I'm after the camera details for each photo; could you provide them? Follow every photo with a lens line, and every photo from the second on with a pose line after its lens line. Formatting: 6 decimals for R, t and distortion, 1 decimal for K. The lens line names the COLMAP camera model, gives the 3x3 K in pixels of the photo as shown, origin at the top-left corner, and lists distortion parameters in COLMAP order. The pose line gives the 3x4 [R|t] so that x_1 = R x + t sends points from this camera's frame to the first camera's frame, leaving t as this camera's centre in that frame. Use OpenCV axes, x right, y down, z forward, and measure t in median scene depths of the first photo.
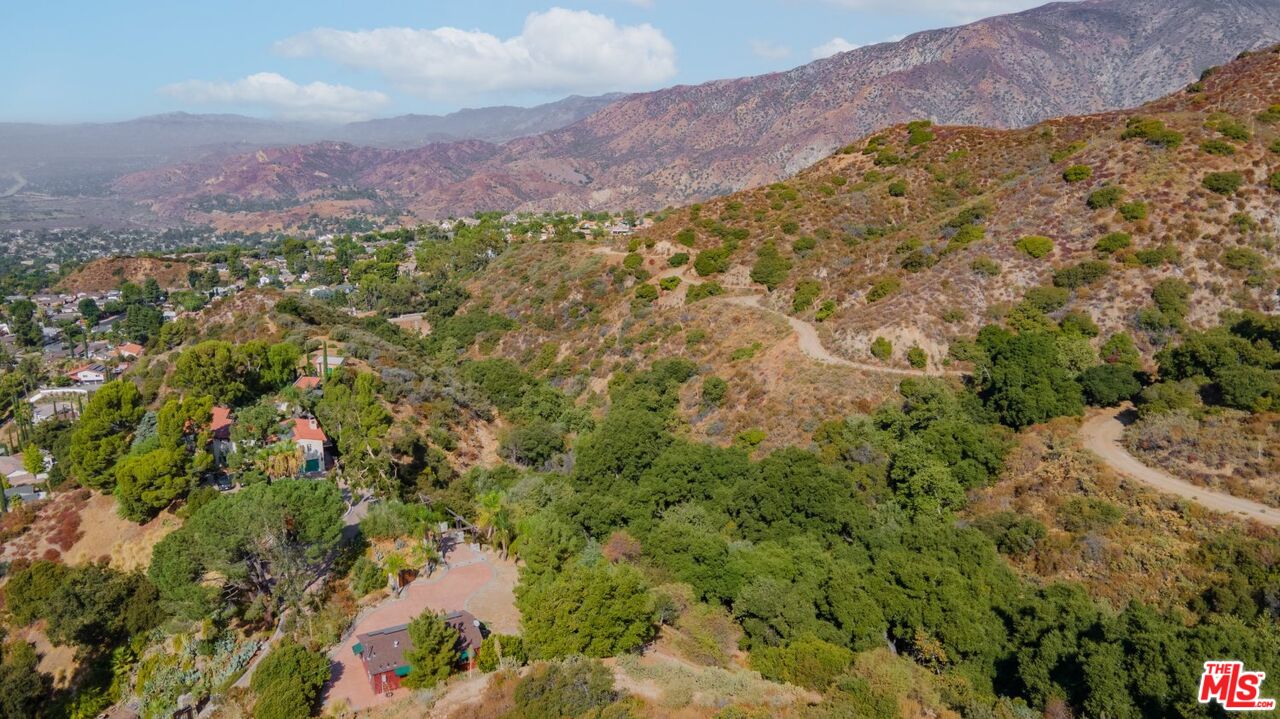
lens RADIAL K [[938.2, 0, 638.0], [0, 938.2, 353.5], [0, 0, 1]] dist [0.037152, 0.045143]
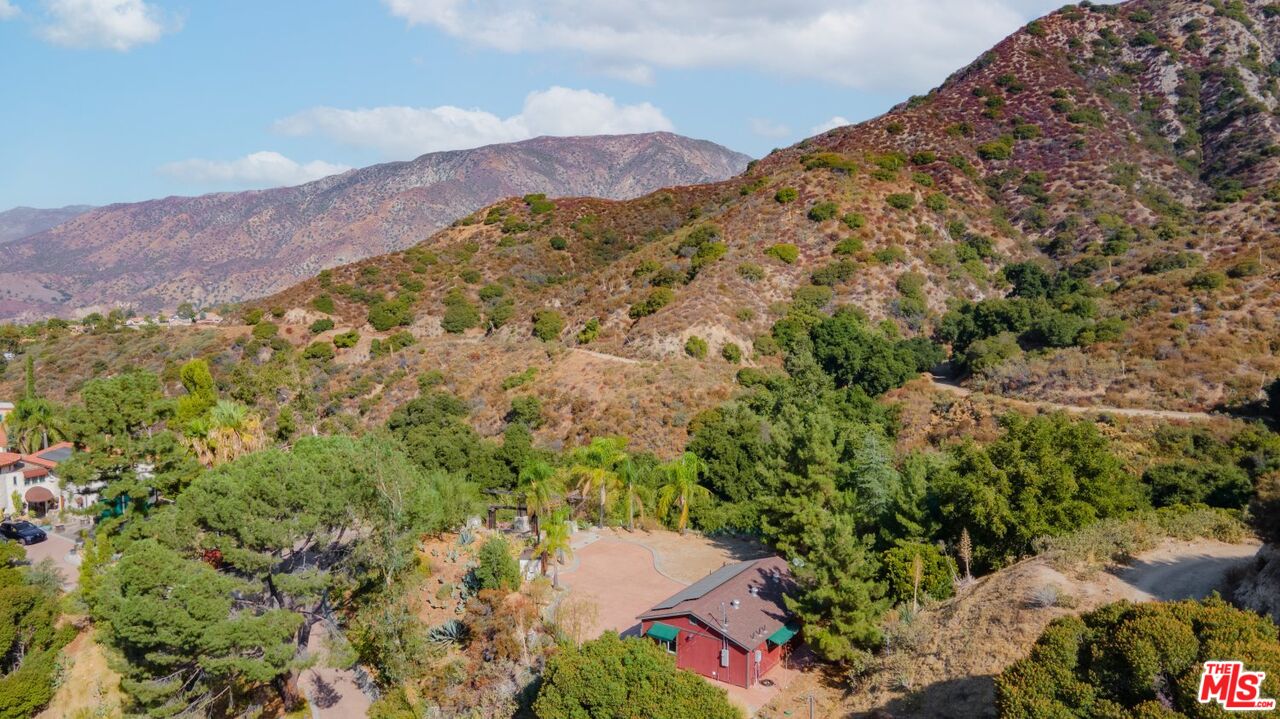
lens RADIAL K [[938.2, 0, 638.0], [0, 938.2, 353.5], [0, 0, 1]] dist [0.037152, 0.045143]
pose [[0.877645, -0.053608, 0.476303, -0.142186], [0.111378, 0.989334, -0.093876, 0.048213], [-0.466191, 0.135440, 0.874255, 0.114590]]
